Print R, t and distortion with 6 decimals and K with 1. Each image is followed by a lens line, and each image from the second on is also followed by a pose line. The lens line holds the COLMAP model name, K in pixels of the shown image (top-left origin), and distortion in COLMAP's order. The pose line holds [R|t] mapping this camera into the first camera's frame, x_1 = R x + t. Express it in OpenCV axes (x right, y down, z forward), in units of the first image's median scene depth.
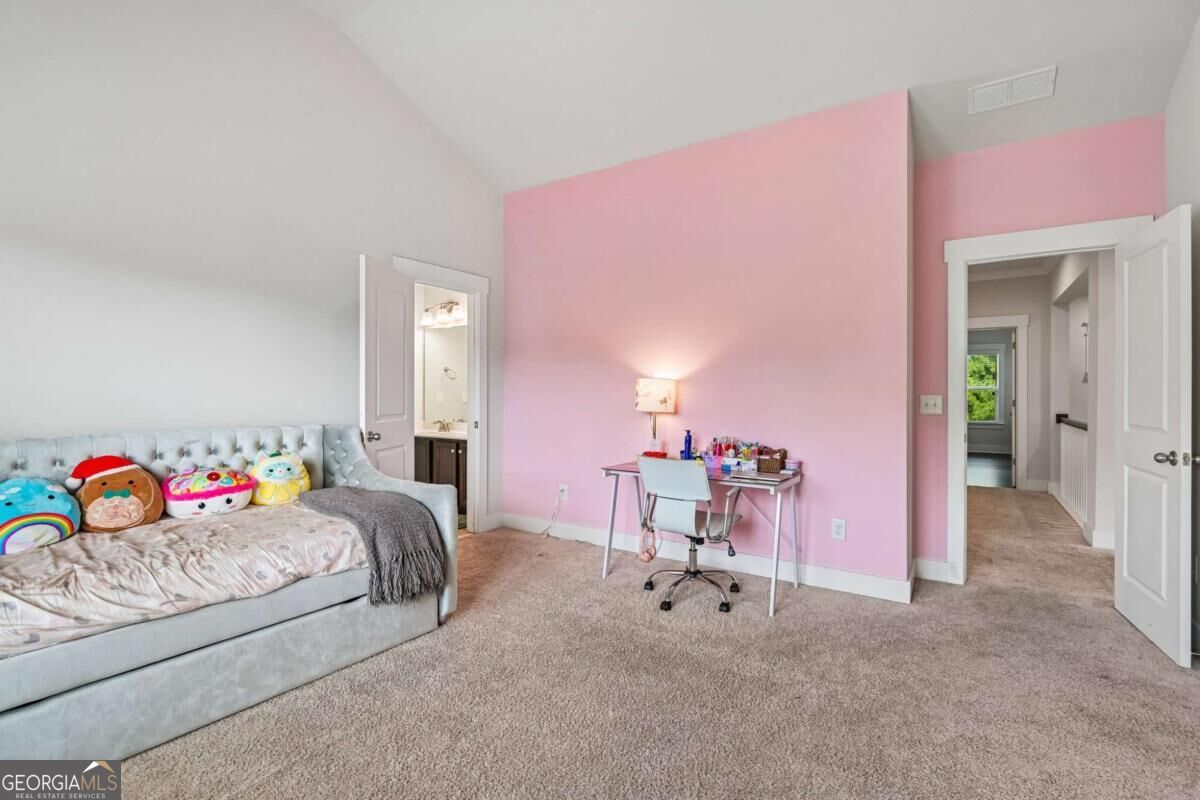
lens RADIAL K [[549.6, 0, 597.9], [0, 549.6, 391.7], [0, 0, 1]] dist [-0.010997, -0.000167]
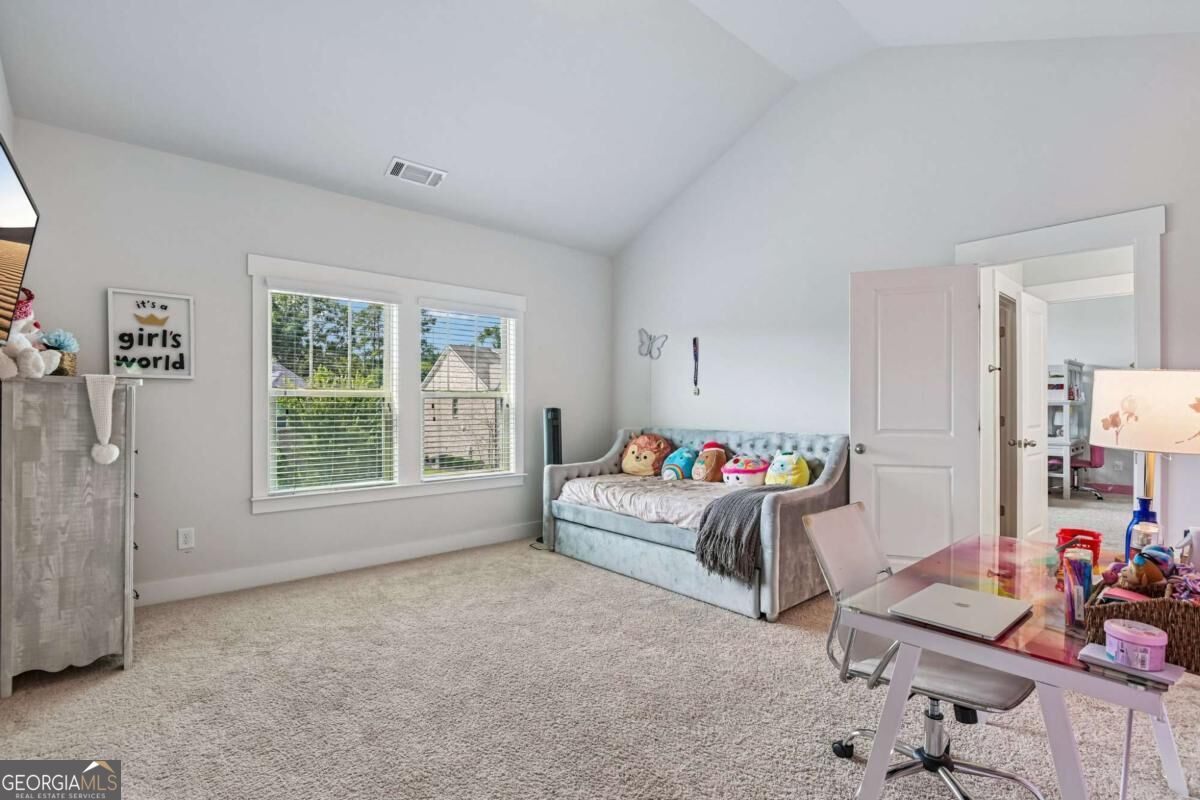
lens RADIAL K [[549.6, 0, 600.9], [0, 549.6, 406.2], [0, 0, 1]] dist [-0.010997, -0.000167]
pose [[-0.232048, -0.005334, -0.972690, 0.914425], [0.005592, 0.999961, -0.006818, 0.009564], [0.972688, -0.007022, -0.232009, 1.018197]]
